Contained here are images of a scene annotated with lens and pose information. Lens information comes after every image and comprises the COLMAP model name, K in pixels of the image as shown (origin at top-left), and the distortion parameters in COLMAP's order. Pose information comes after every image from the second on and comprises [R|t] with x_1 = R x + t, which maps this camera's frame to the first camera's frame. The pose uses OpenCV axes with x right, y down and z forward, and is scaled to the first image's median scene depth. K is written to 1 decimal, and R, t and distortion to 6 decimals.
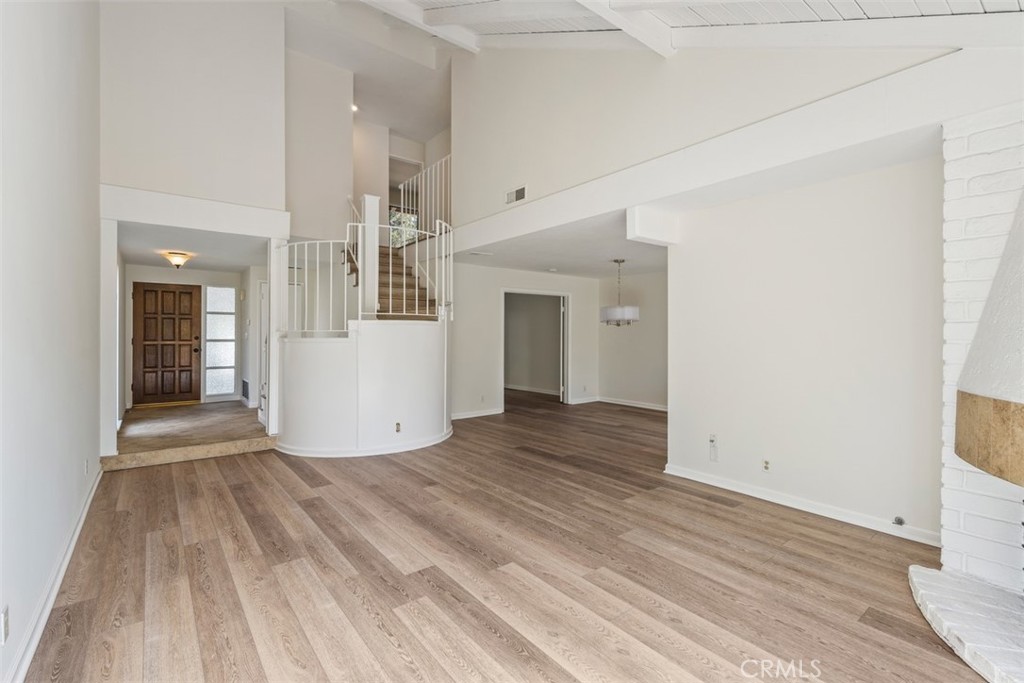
lens RADIAL K [[448.4, 0, 514.5], [0, 448.4, 335.7], [0, 0, 1]] dist [0.000614, 0.000009]
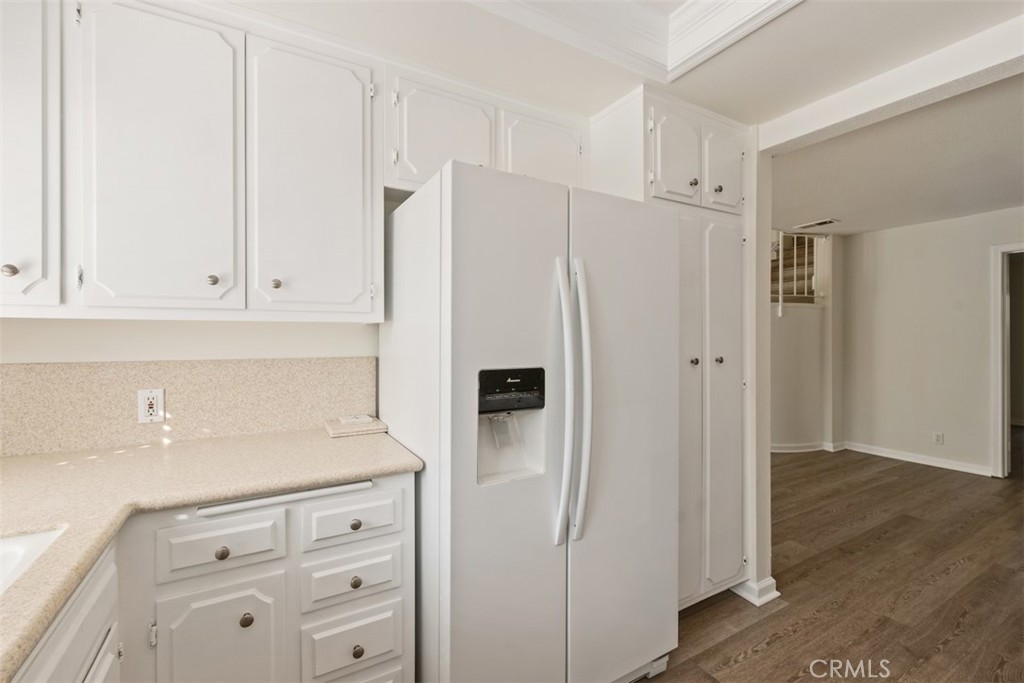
lens RADIAL K [[448.4, 0, 514.5], [0, 448.4, 335.7], [0, 0, 1]] dist [0.000614, 0.000009]
pose [[-0.160589, 0.005638, -0.987005, 0.726088], [0.003990, 0.999979, 0.005062, -0.003105], [0.987013, -0.003125, -0.160608, 0.590081]]
